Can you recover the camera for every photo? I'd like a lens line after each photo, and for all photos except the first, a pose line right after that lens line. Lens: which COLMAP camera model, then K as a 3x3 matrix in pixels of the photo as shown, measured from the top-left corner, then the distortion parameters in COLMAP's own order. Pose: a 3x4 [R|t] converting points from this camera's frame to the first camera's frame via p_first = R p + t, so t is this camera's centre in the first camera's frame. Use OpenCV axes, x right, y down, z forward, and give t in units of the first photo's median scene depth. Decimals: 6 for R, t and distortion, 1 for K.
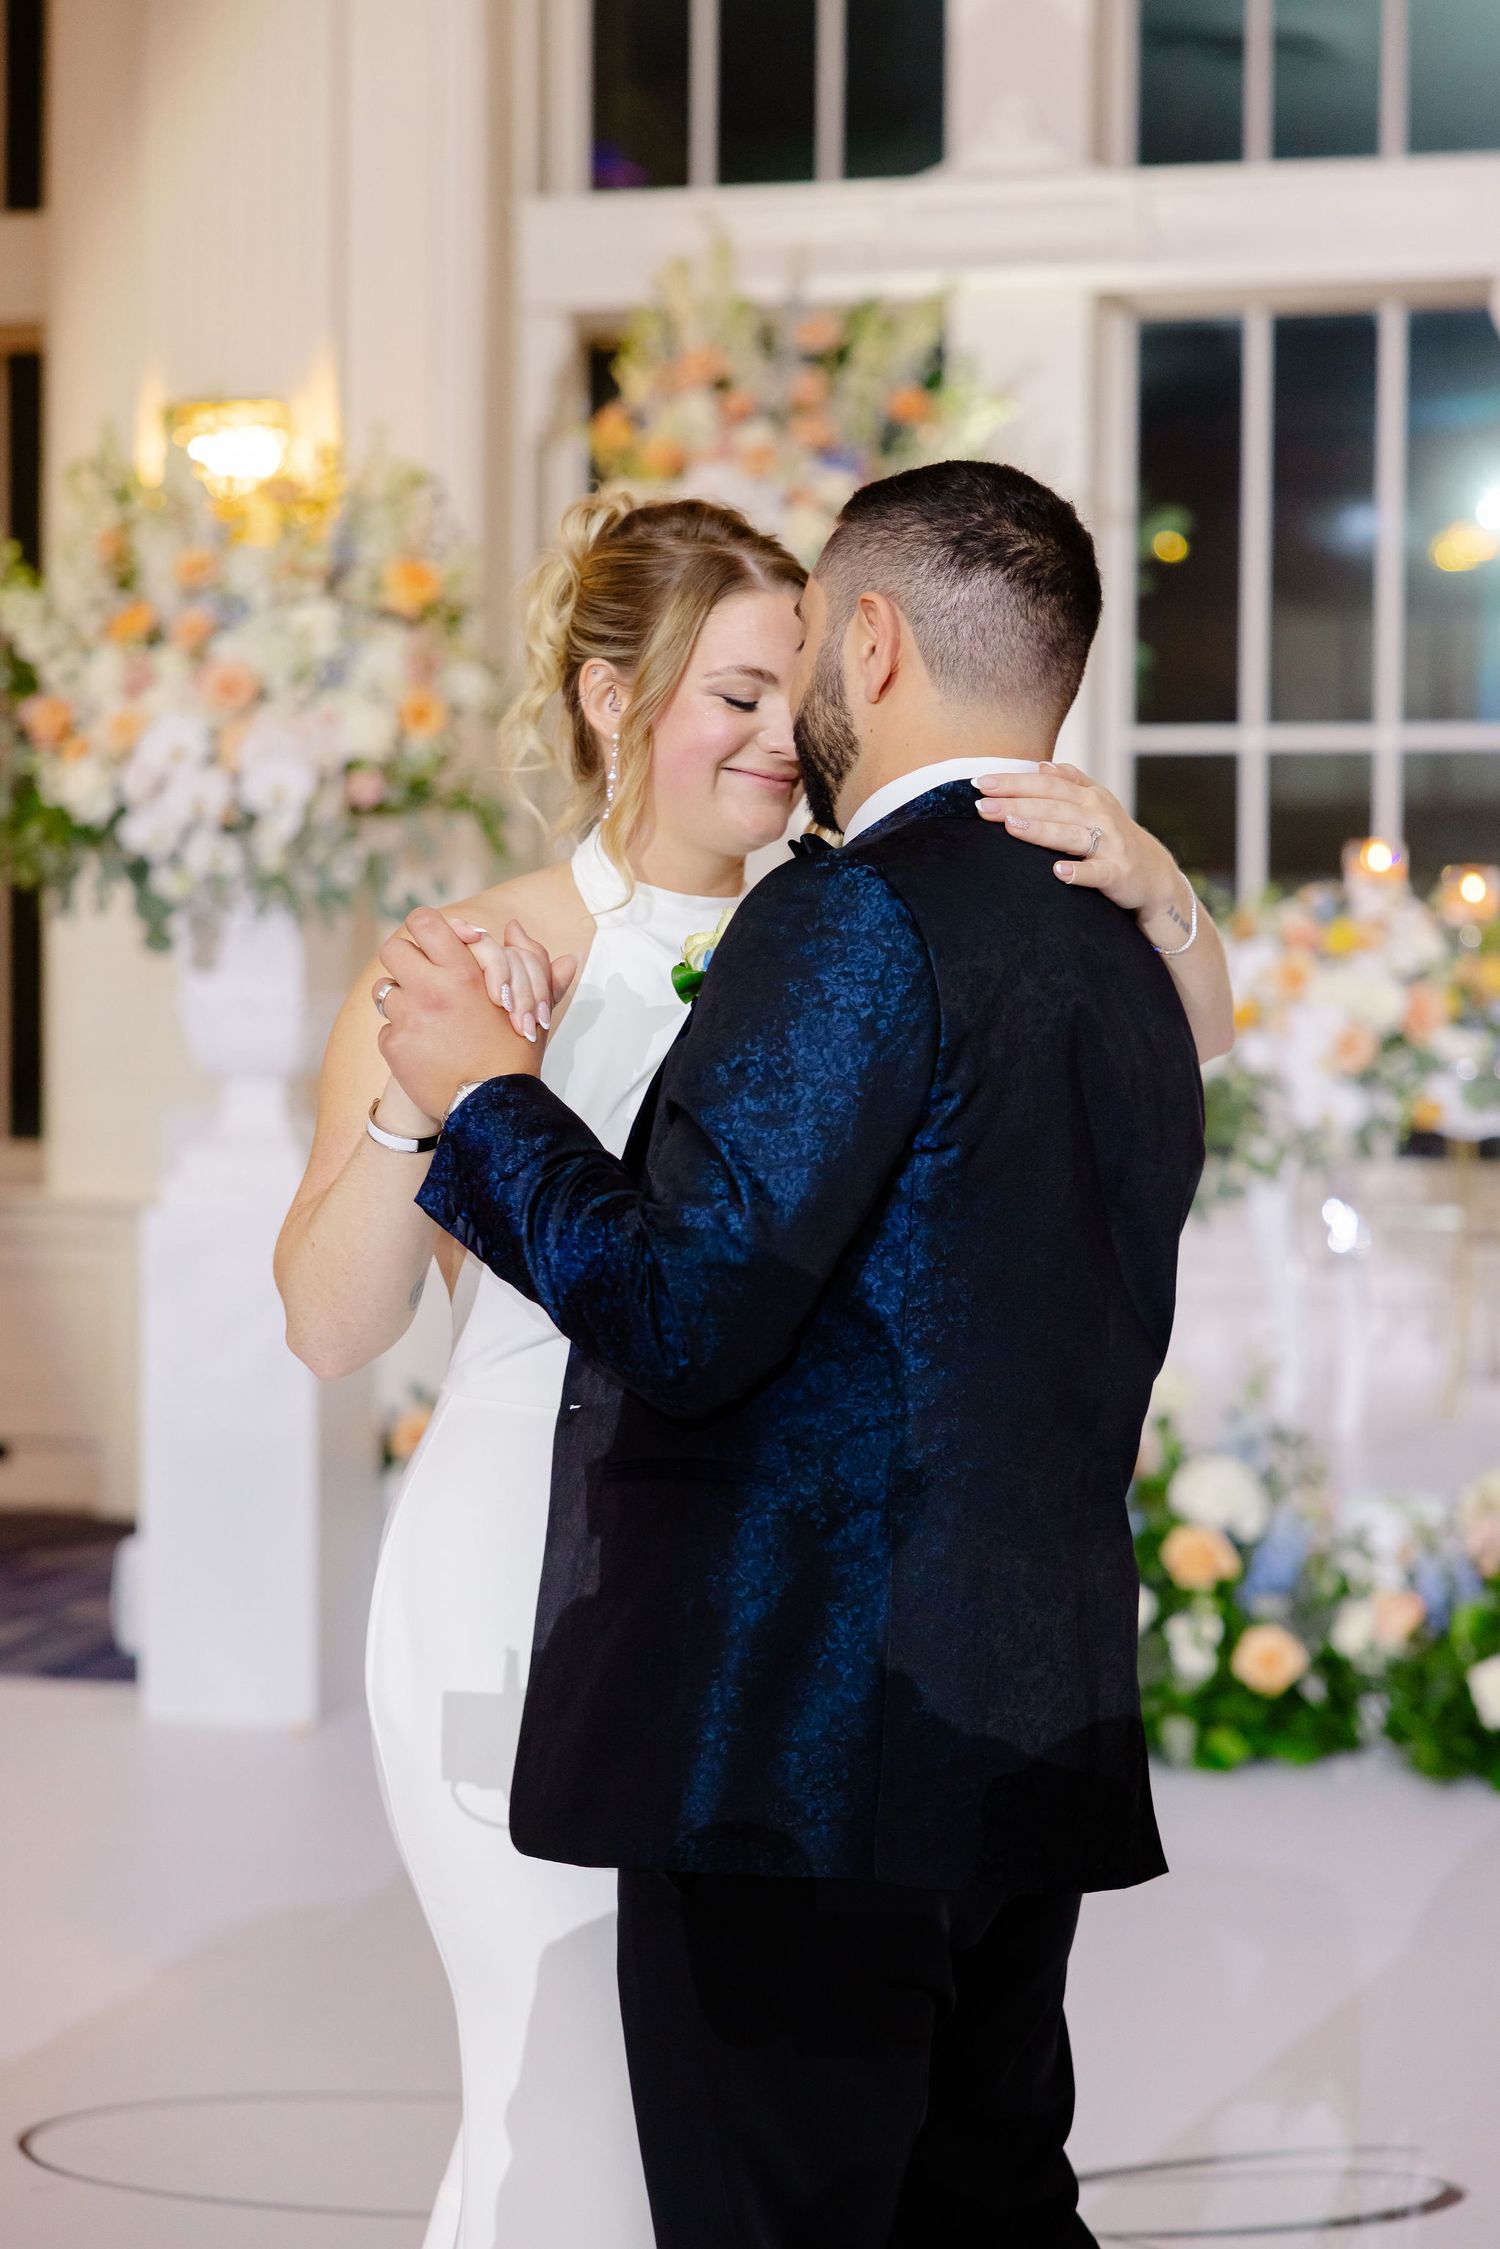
lens RADIAL K [[4438.2, 0, 786.4], [0, 4438.2, 1055.0], [0, 0, 1]] dist [0.029473, 0.000000]
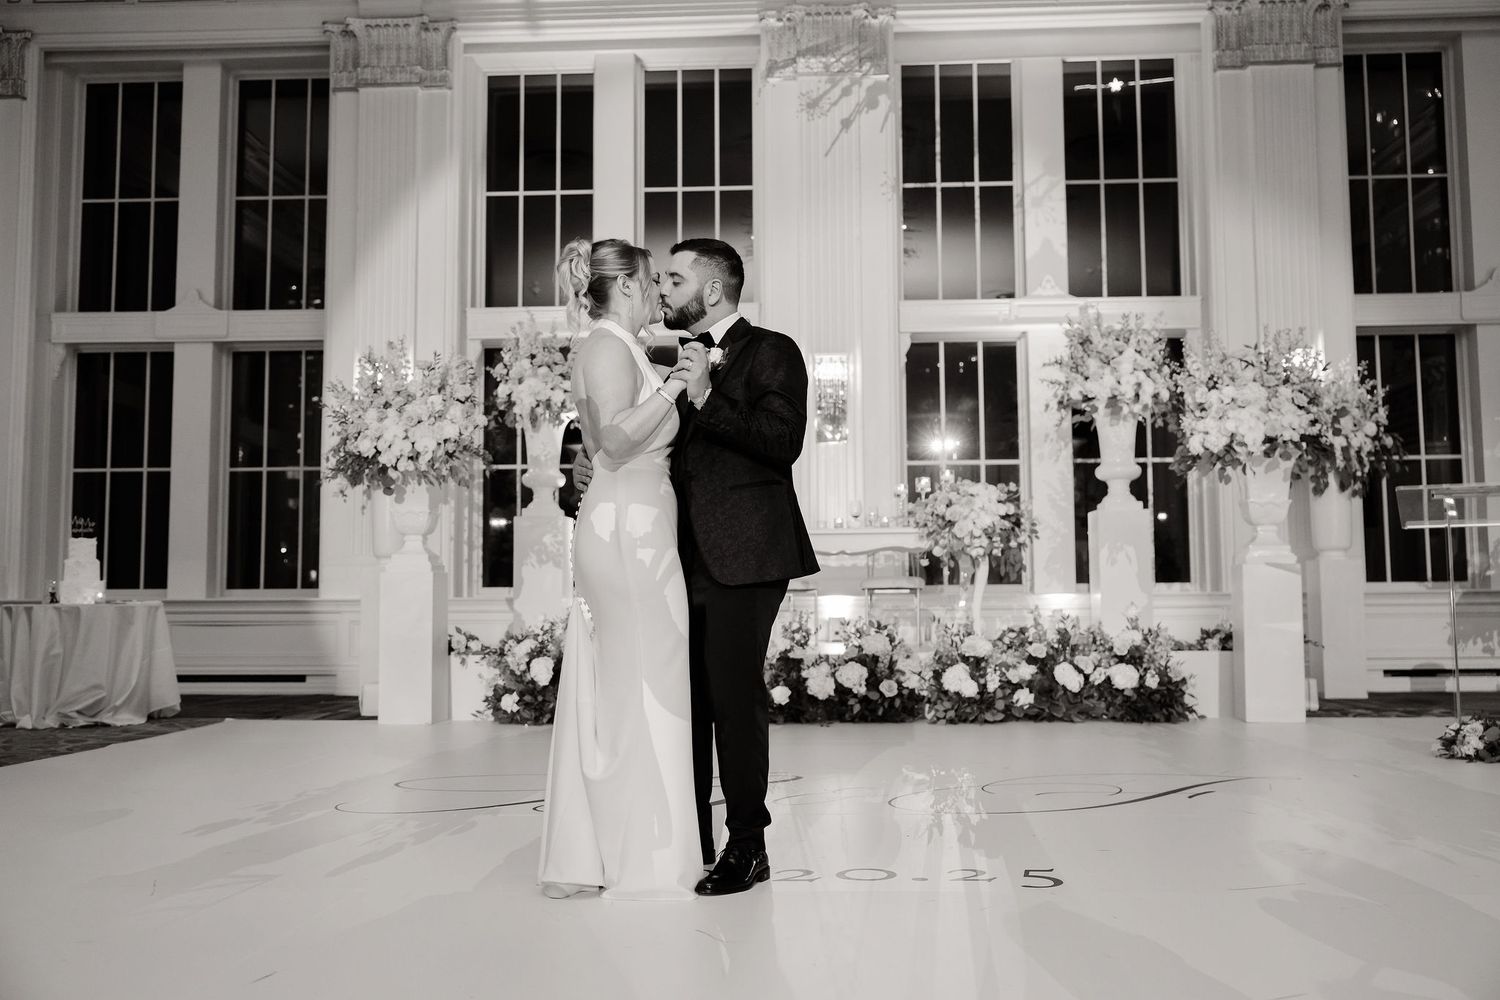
lens RADIAL K [[1330.2, 0, 749.4], [0, 1330.2, 485.1], [0, 0, 1]] dist [-0.010500, 0.013043]
pose [[0.983132, 0.001517, 0.182889, -0.052567], [0.015791, 0.995528, -0.093140, 0.066817], [-0.182213, 0.094457, 0.978712, -0.054640]]
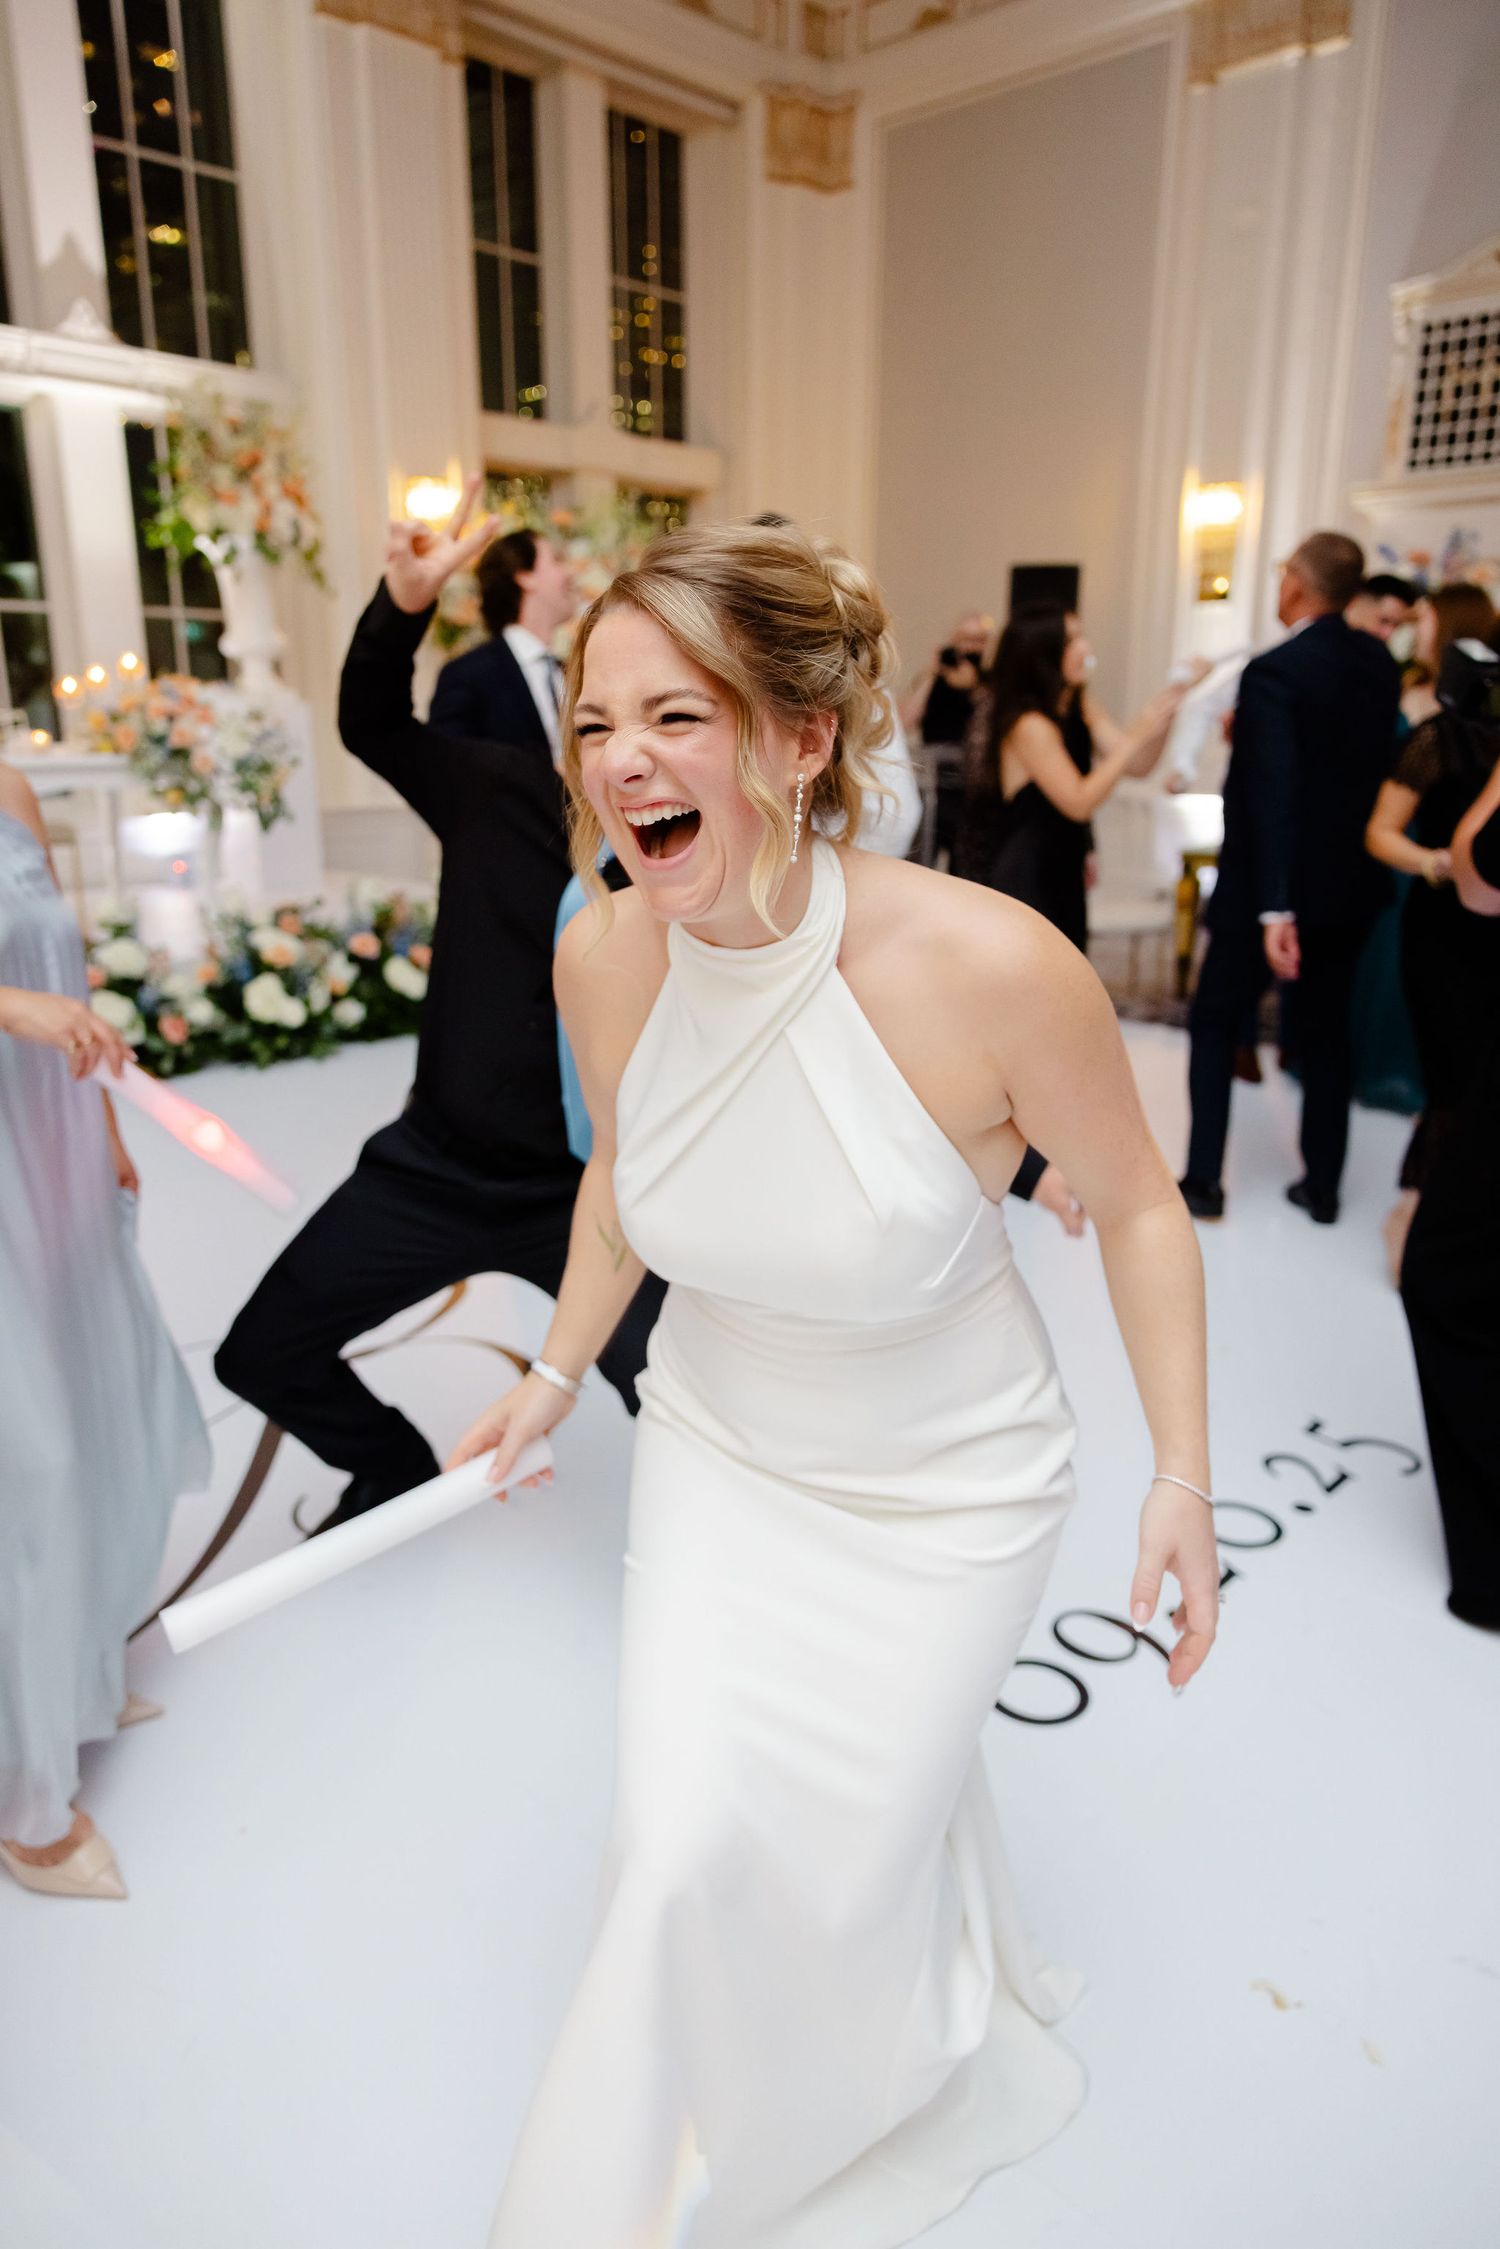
lens RADIAL K [[1482.7, 0, 734.3], [0, 1482.7, 1129.6], [0, 0, 1]] dist [-0.007929, 0.003068]
pose [[0.497884, -0.244026, 0.832204, -0.234317], [0.021171, 0.962730, 0.269634, -0.010828], [-0.866985, -0.116628, 0.484494, 0.320879]]
